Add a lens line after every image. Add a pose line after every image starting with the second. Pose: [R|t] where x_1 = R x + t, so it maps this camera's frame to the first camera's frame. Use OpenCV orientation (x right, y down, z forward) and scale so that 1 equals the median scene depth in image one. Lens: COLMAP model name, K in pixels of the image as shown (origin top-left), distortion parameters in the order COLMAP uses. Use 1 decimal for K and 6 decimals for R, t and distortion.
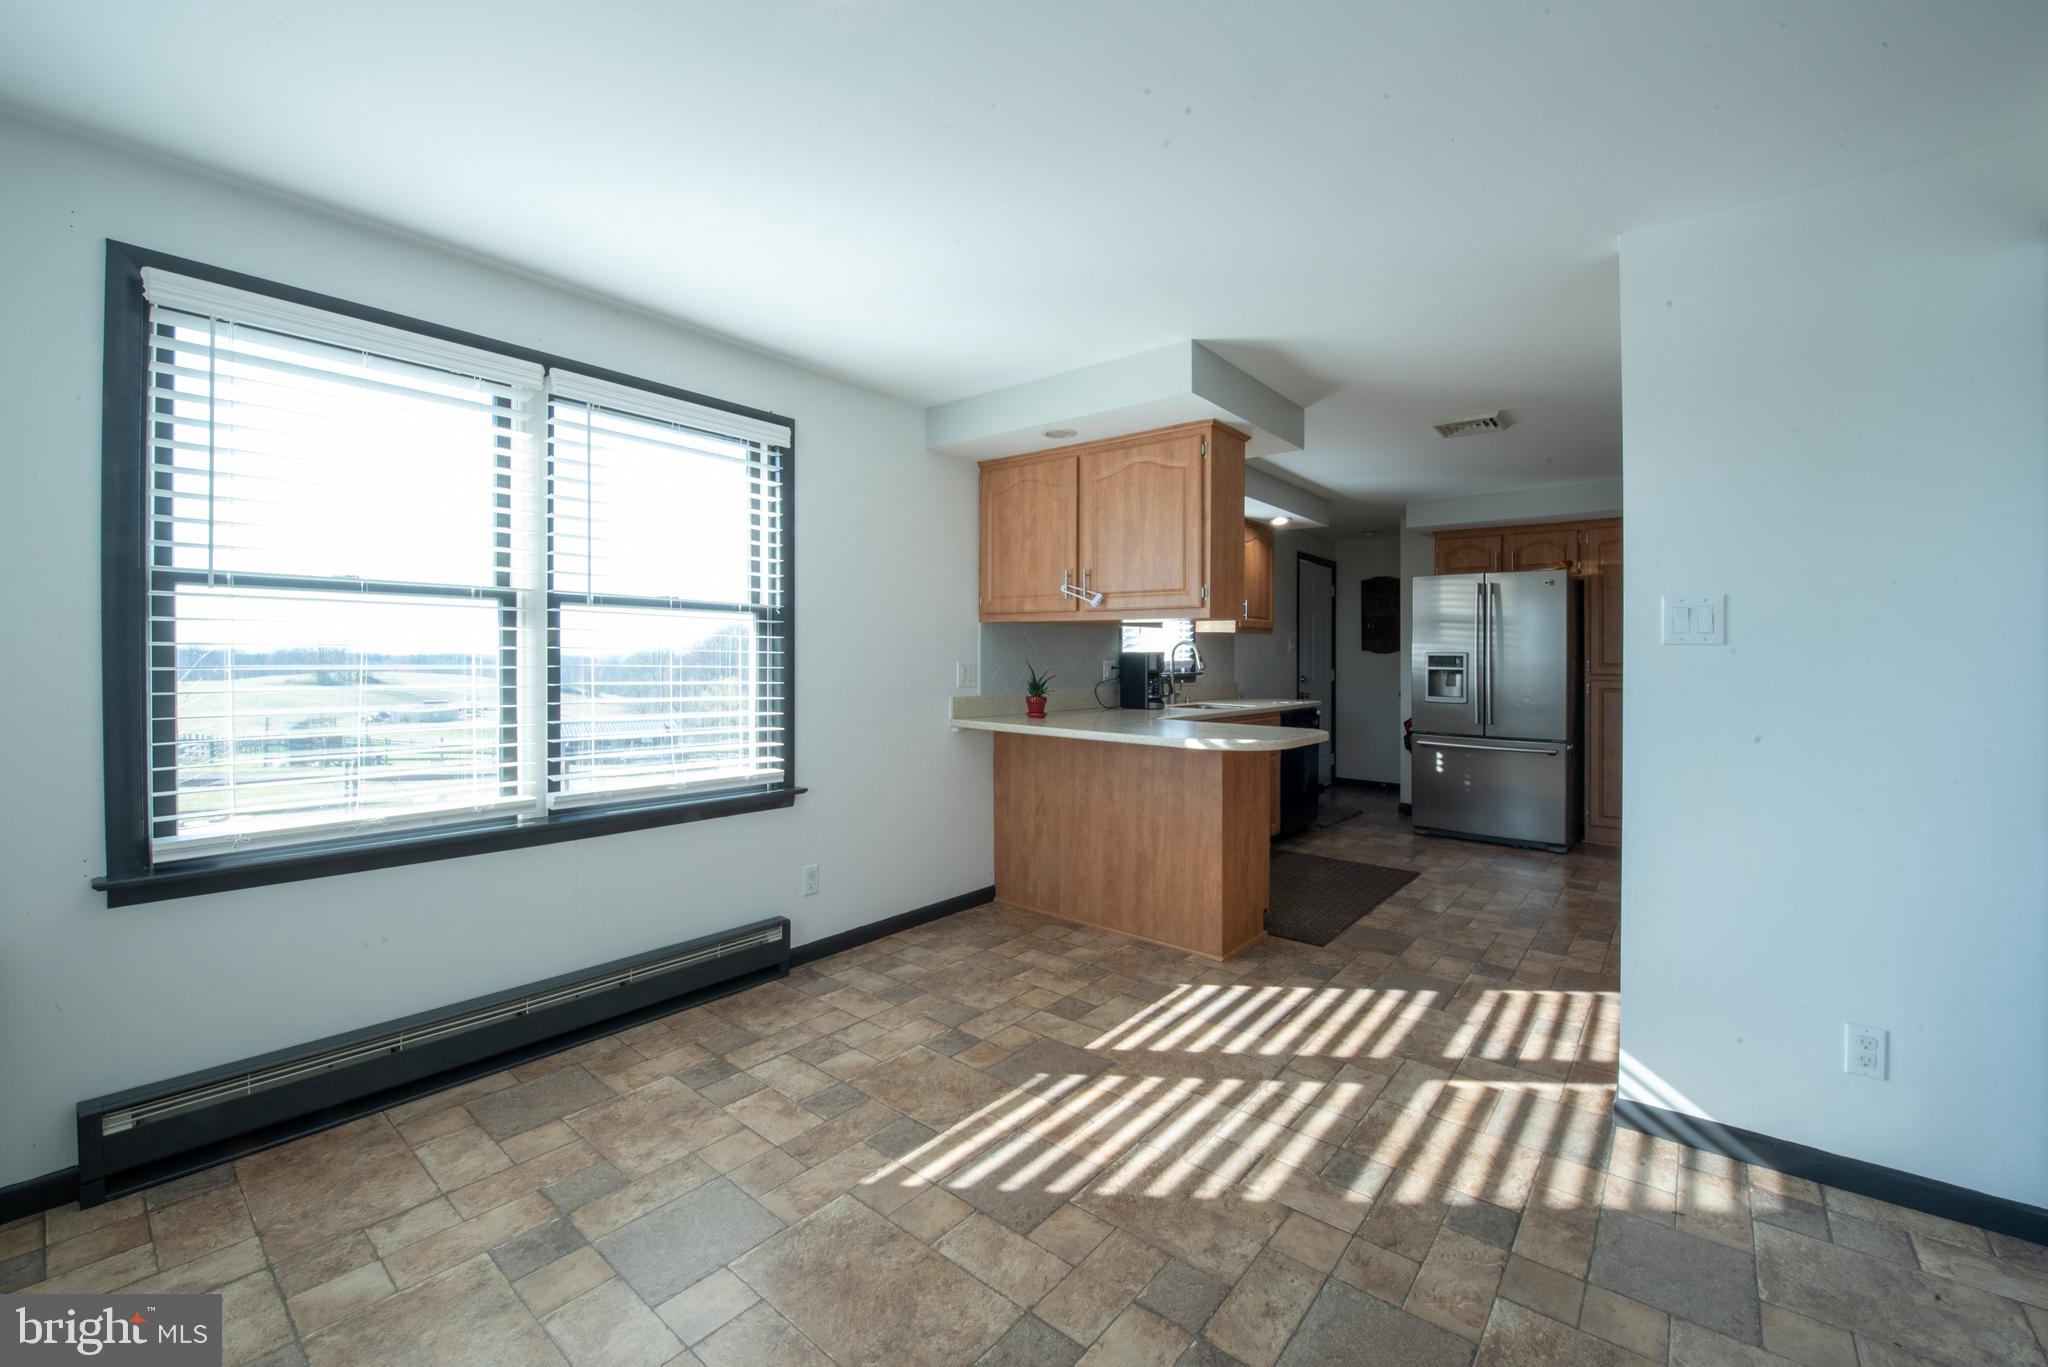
lens RADIAL K [[847.9, 0, 1068.5], [0, 847.9, 646.5], [0, 0, 1]] dist [-0.001695, -0.000167]
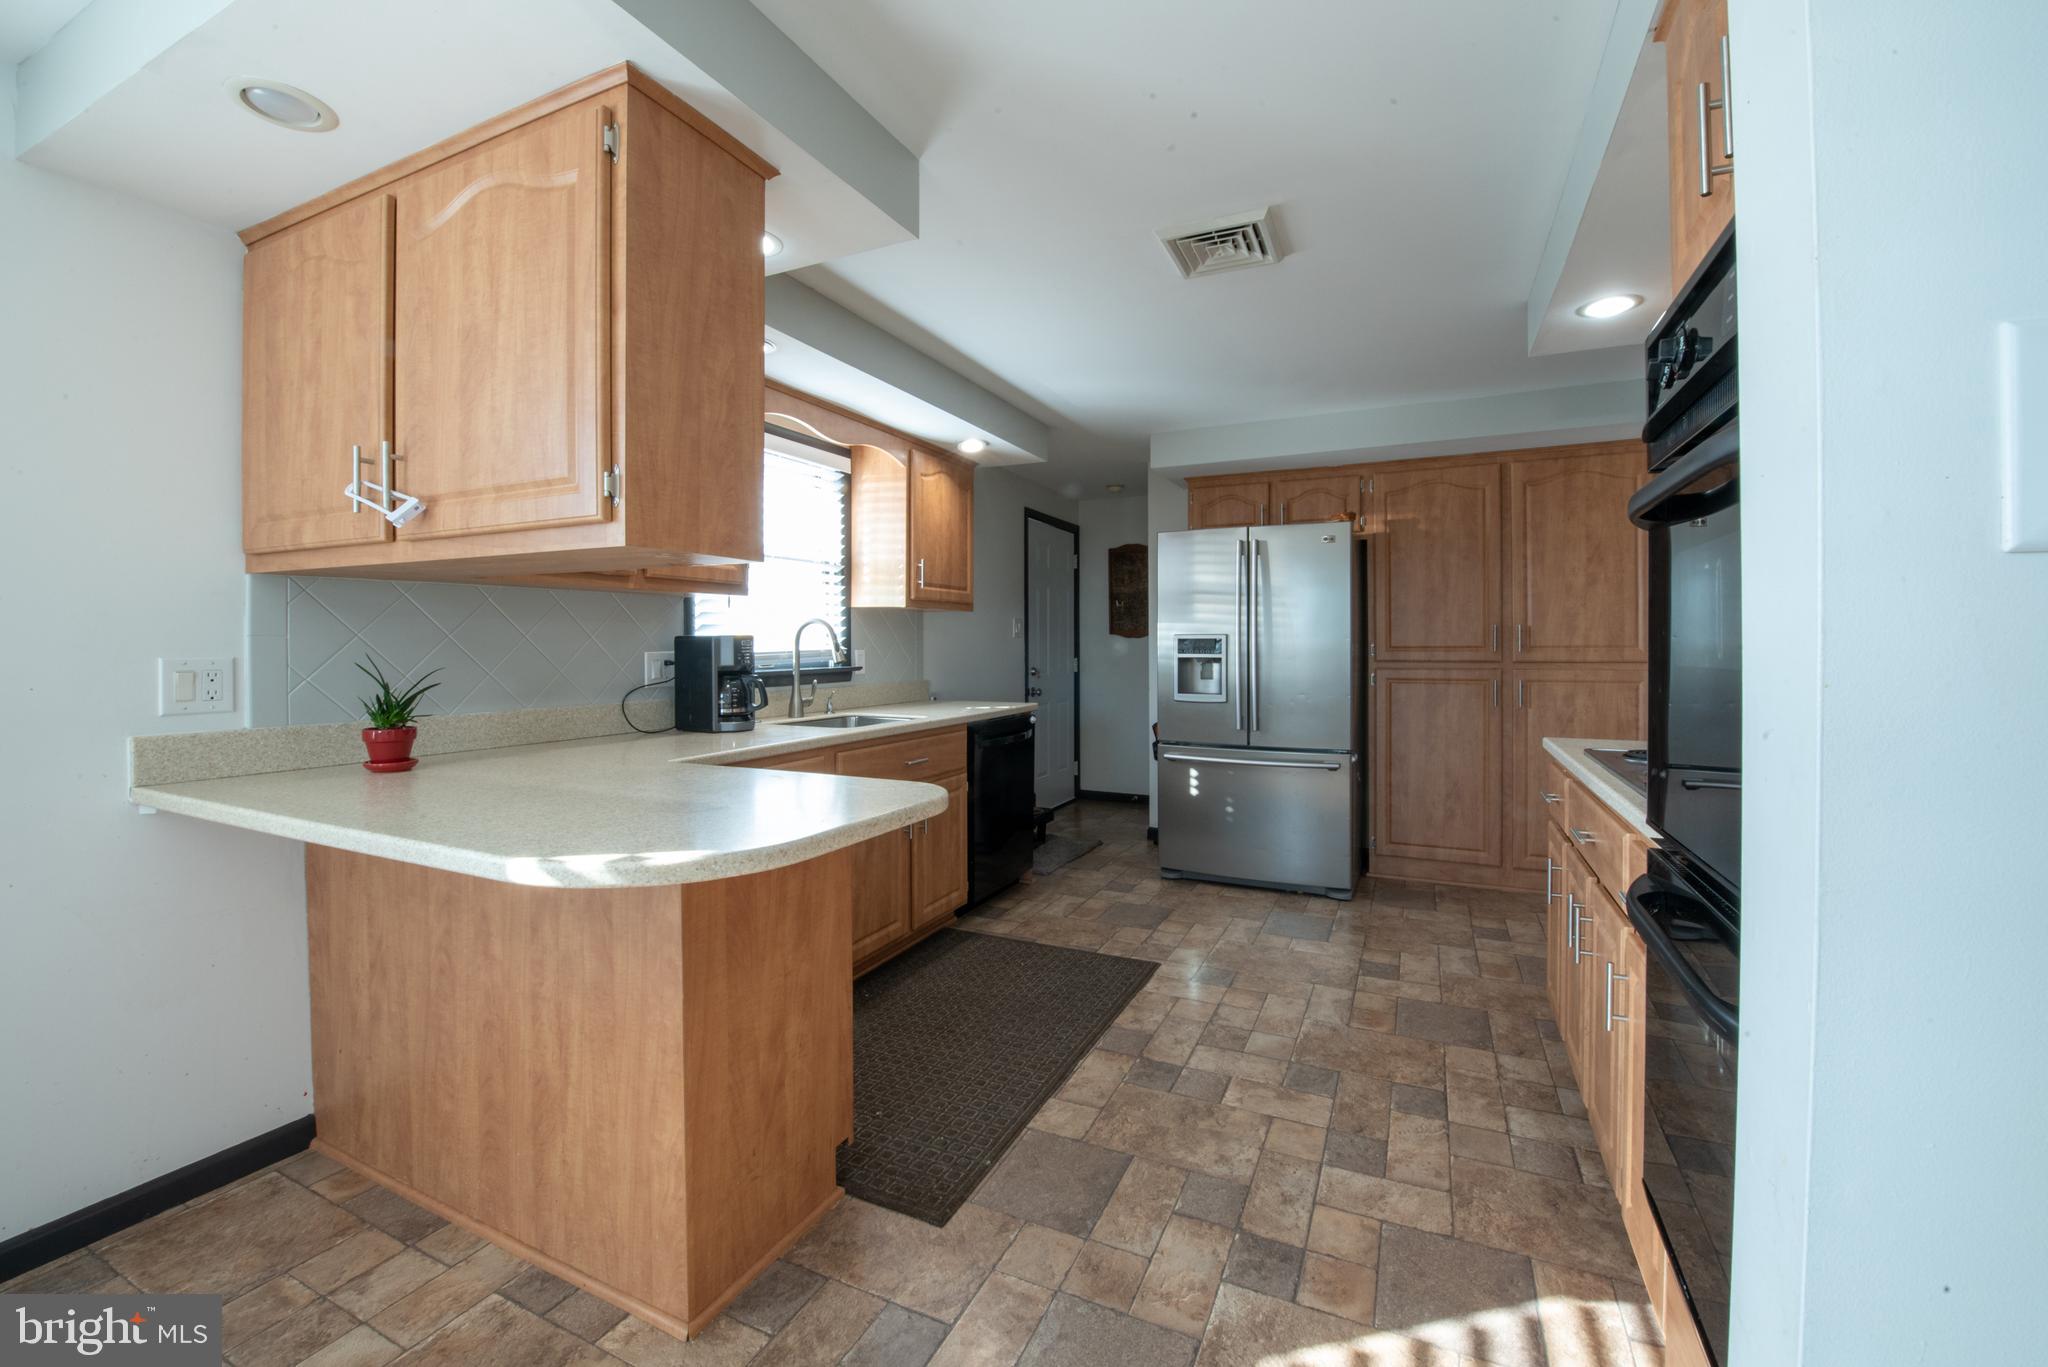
lens RADIAL K [[795.7, 0, 1032.3], [0, 795.7, 647.3], [0, 0, 1]] dist [0.000159, -0.000123]
pose [[0.982202, -0.011023, 0.187506, 0.238198], [0.008329, 0.999851, 0.015151, 0.009335], [-0.187645, -0.013319, 0.982147, 0.479787]]
